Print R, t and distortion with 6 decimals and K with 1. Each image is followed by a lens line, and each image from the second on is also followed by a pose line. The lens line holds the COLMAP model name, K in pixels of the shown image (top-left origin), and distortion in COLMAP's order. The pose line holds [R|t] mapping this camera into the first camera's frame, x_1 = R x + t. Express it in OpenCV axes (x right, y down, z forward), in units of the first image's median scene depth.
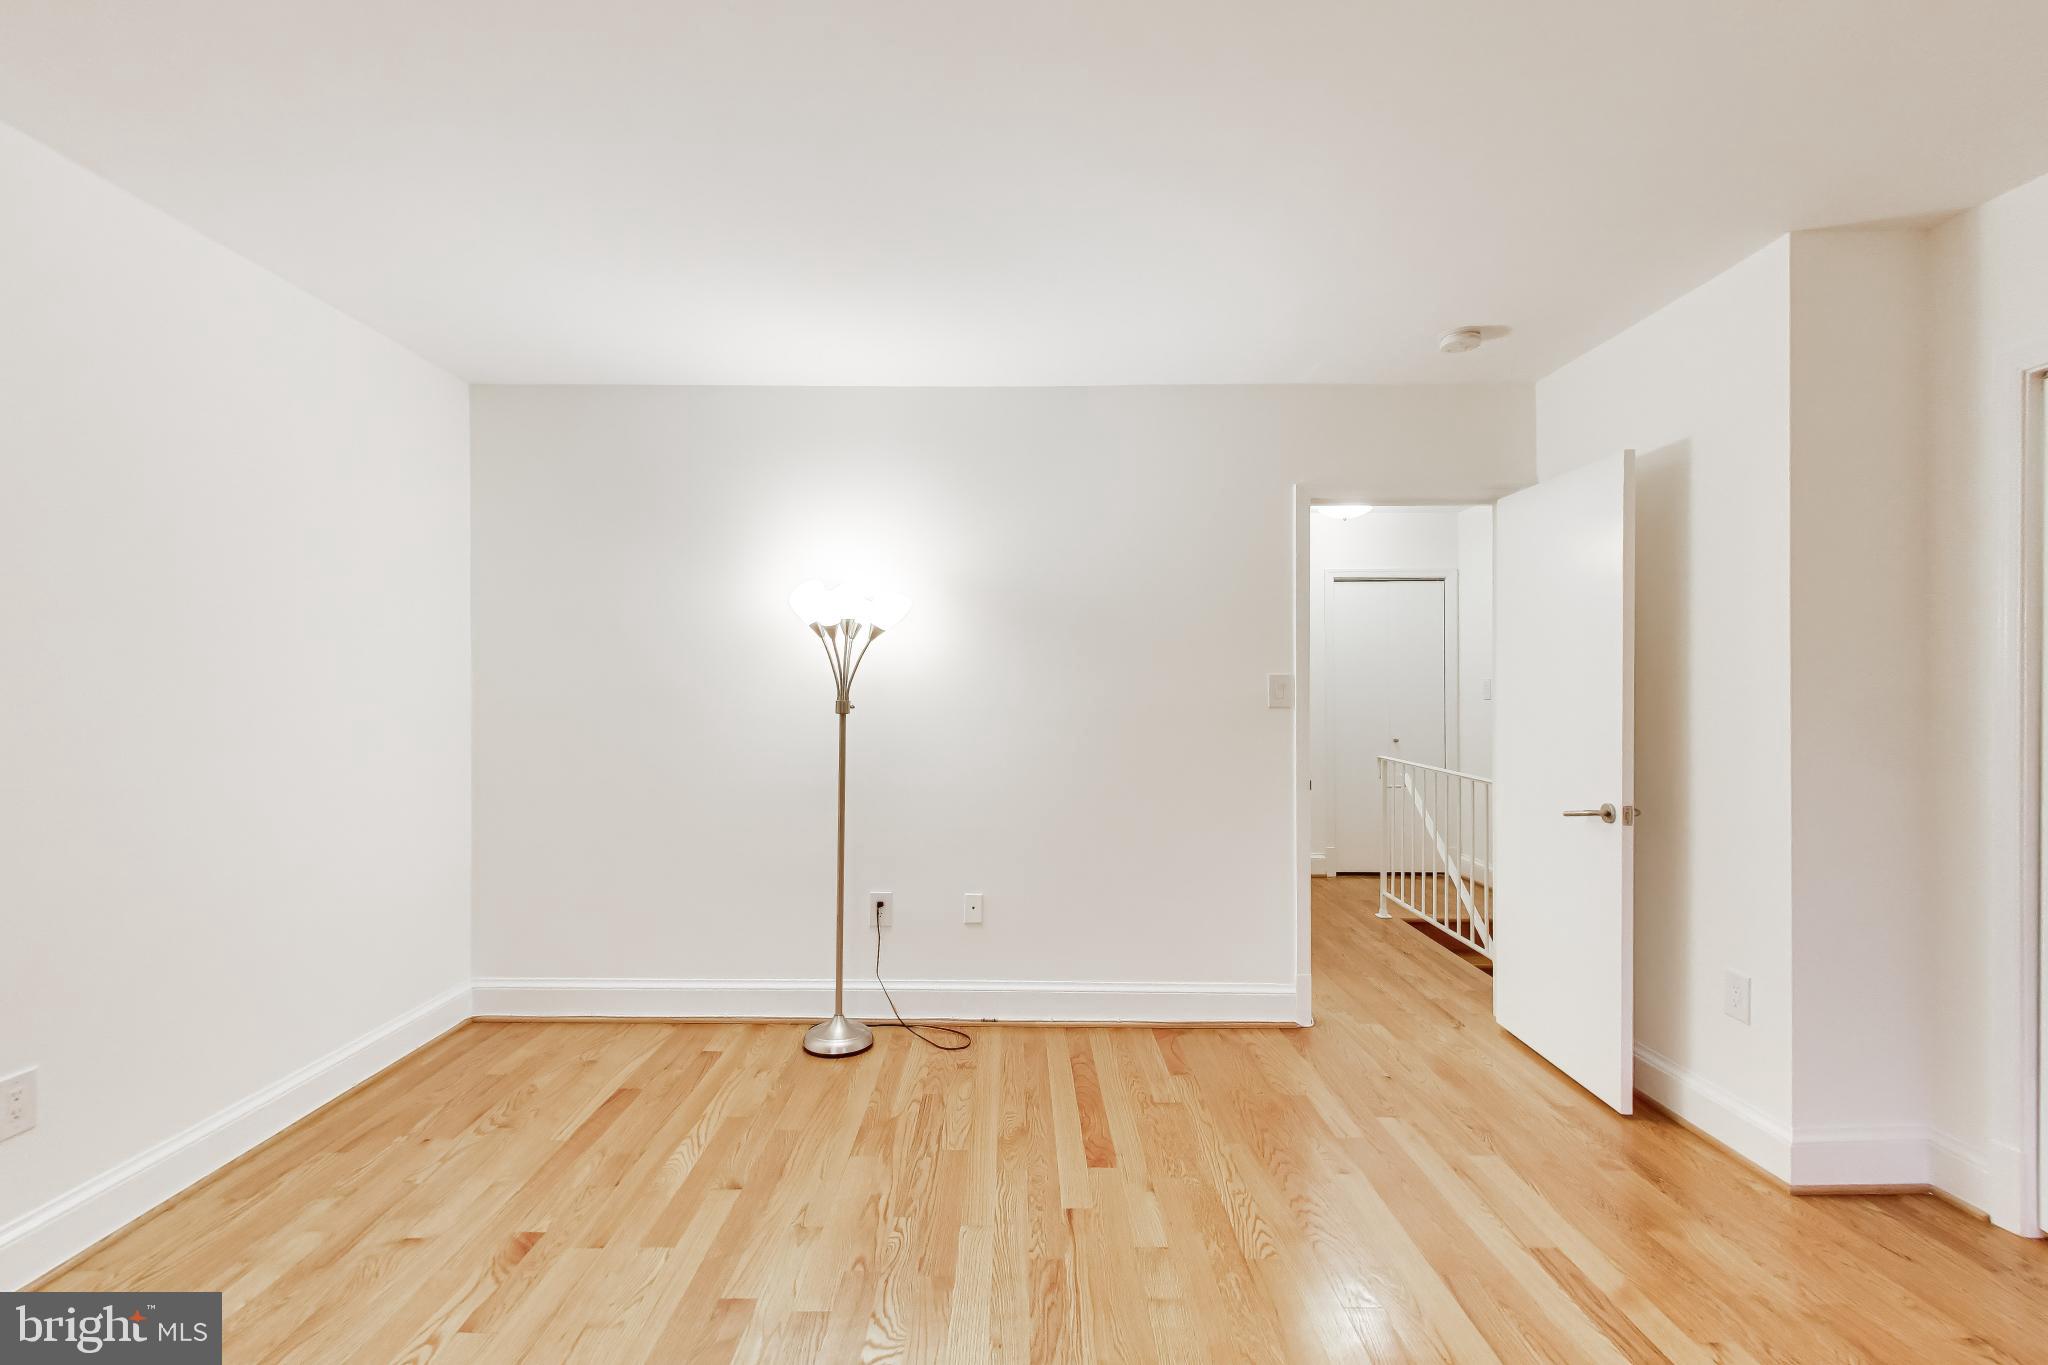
lens RADIAL K [[920.2, 0, 1024.0], [0, 920.2, 682.5], [0, 0, 1]] dist [-0.001325, -0.000421]
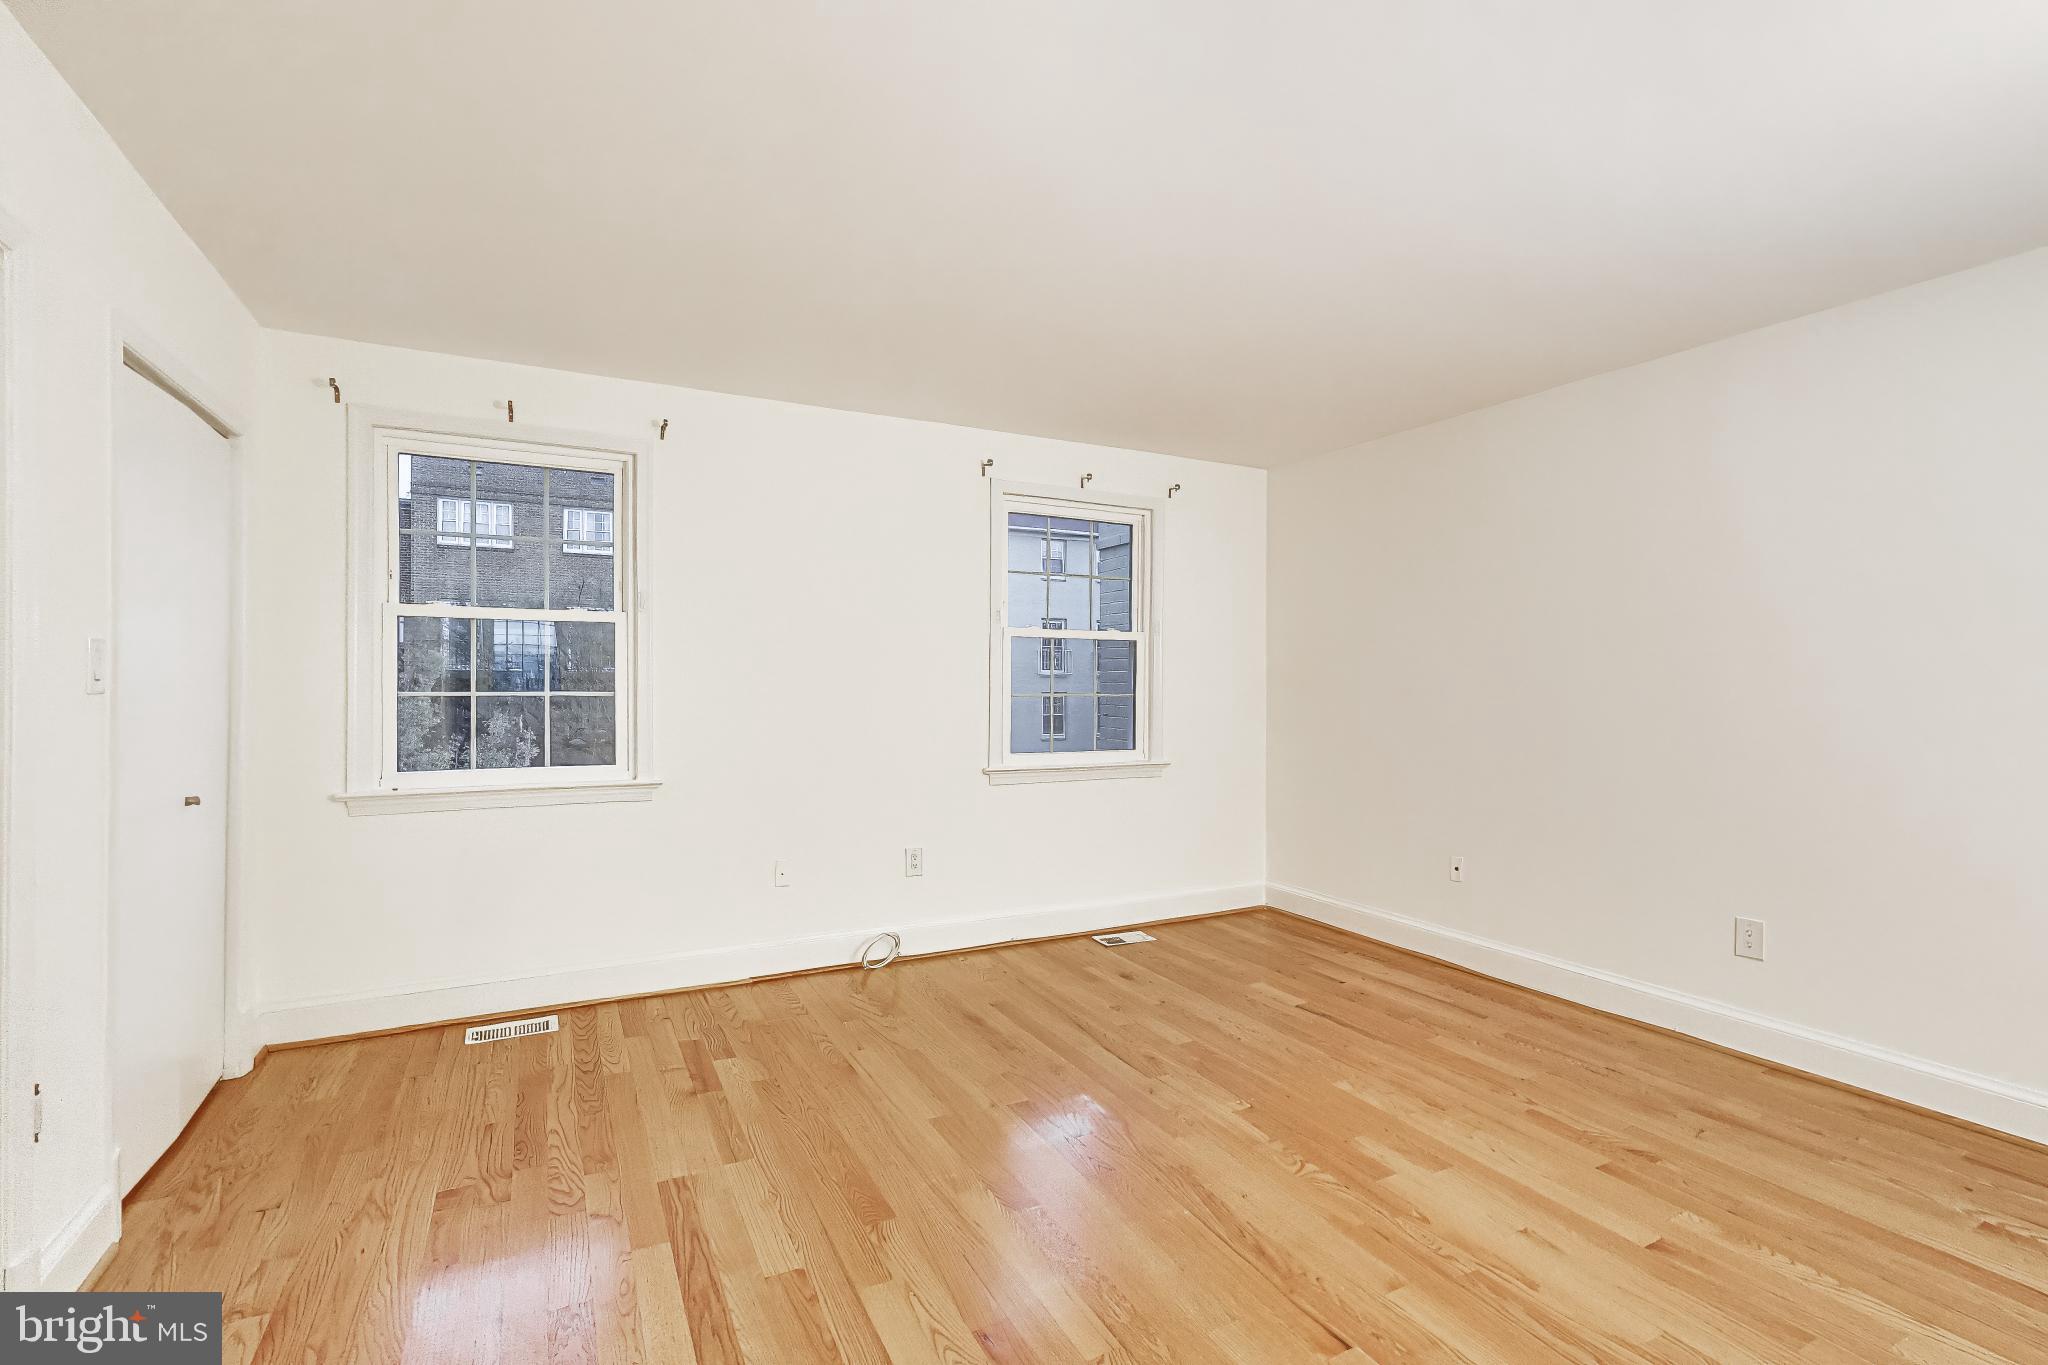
lens RADIAL K [[920.2, 0, 1024.0], [0, 920.2, 682.5], [0, 0, 1]] dist [-0.001325, -0.000421]
pose [[-0.887265, -0.012163, -0.461100, 0.527185], [-0.008375, 0.999912, -0.010261, 0.022745], [0.461184, -0.005243, -0.887289, 1.262373]]
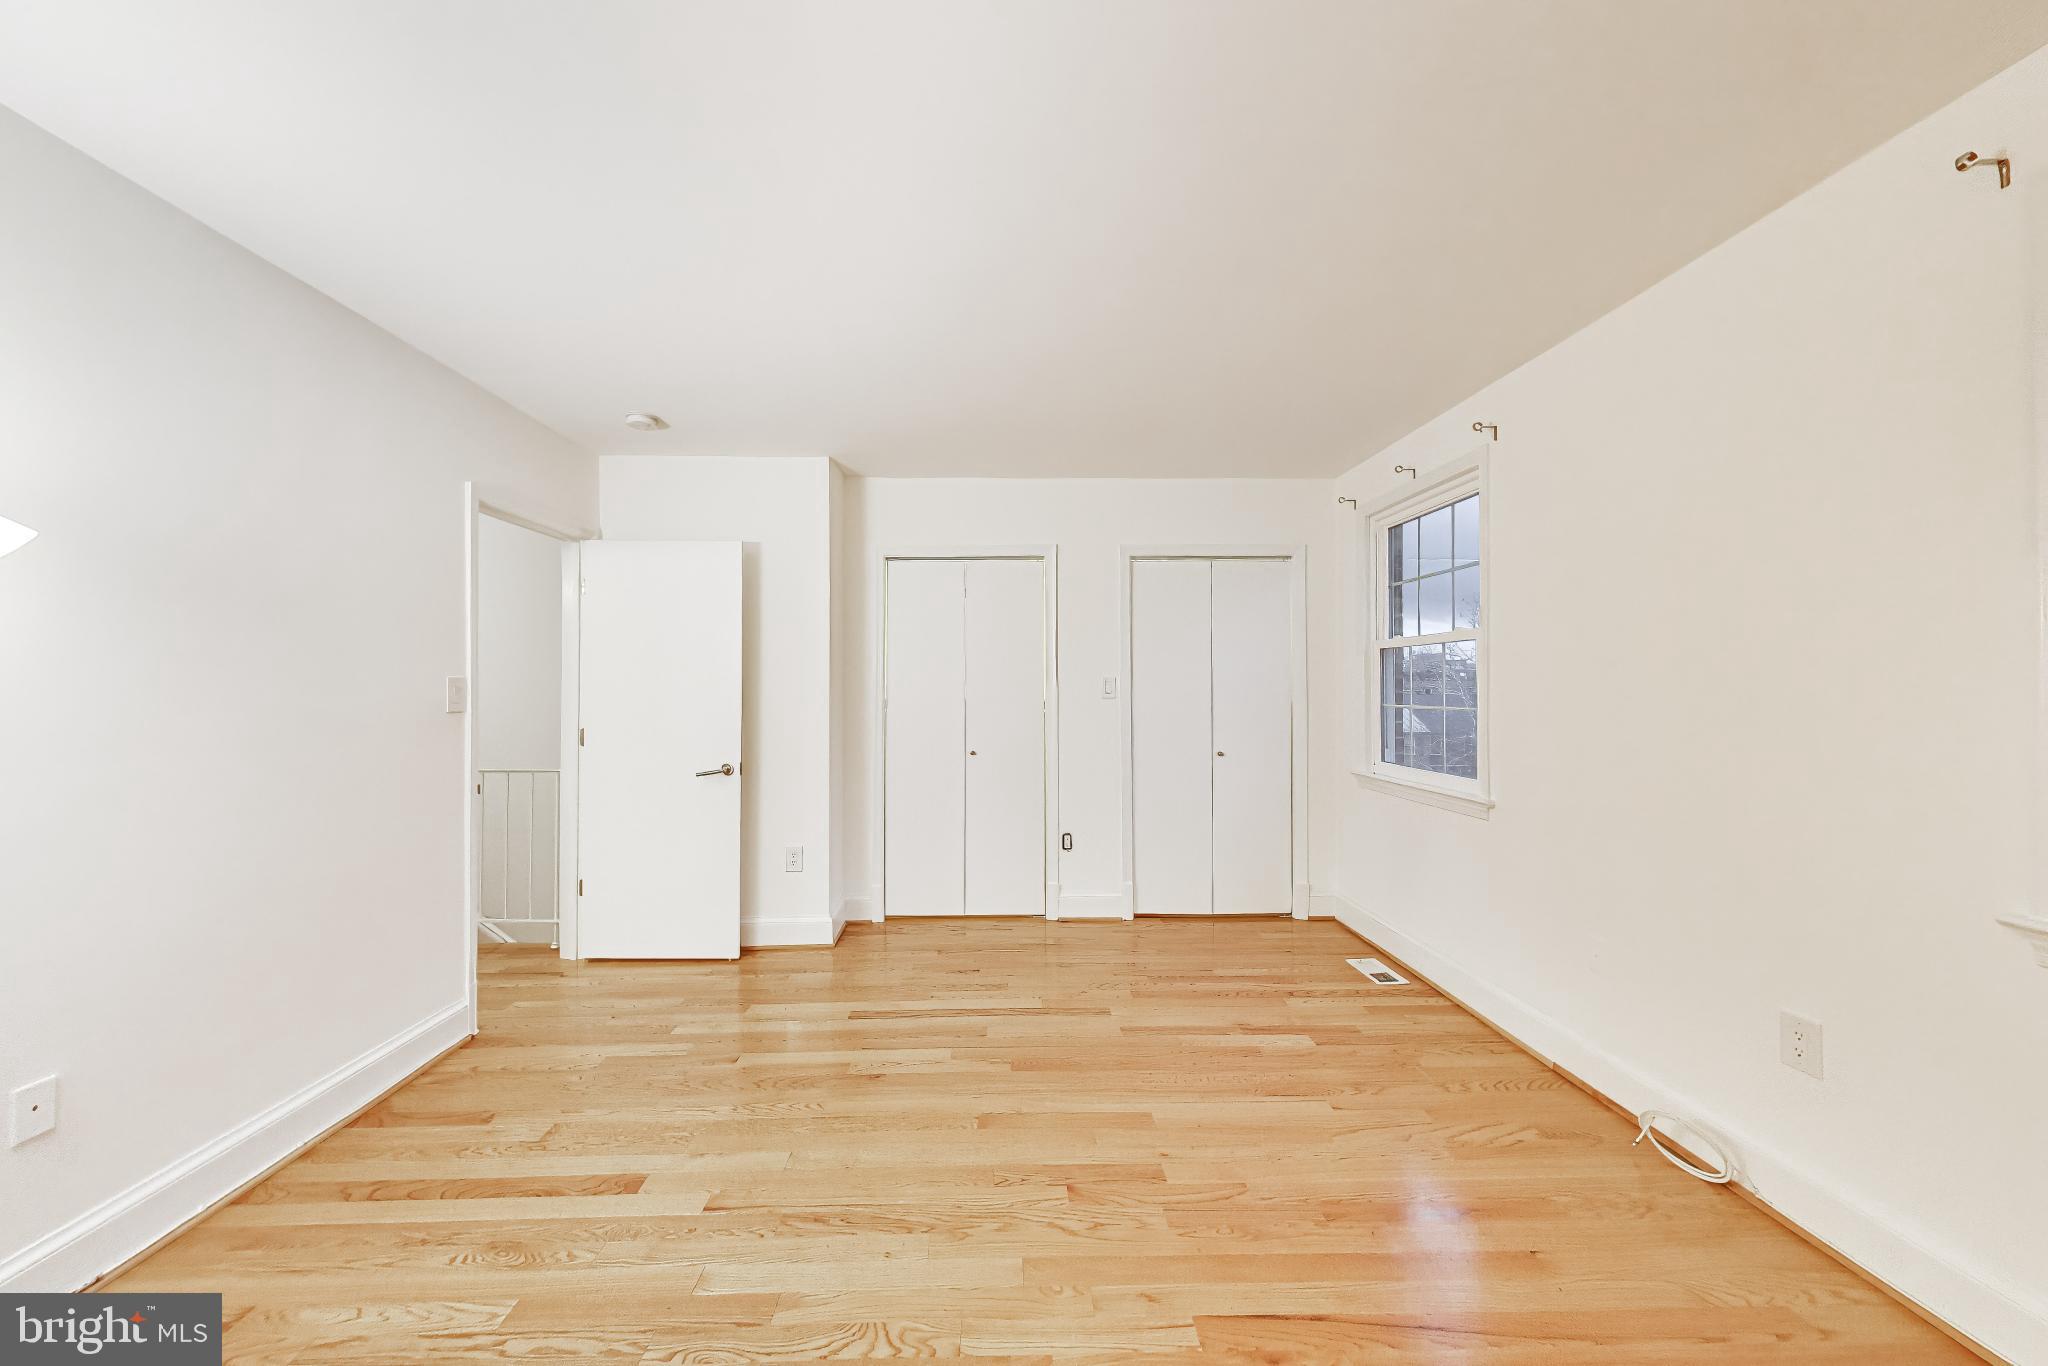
lens RADIAL K [[739.4, 0, 998.4], [0, 739.4, 677.5], [0, 0, 1]] dist [0.020668, 0.000039]
pose [[-0.002296, 0.010698, 0.999940, -0.632366], [-0.002412, 0.999940, -0.010703, -0.002389], [-0.999994, -0.002436, -0.002270, 0.550322]]
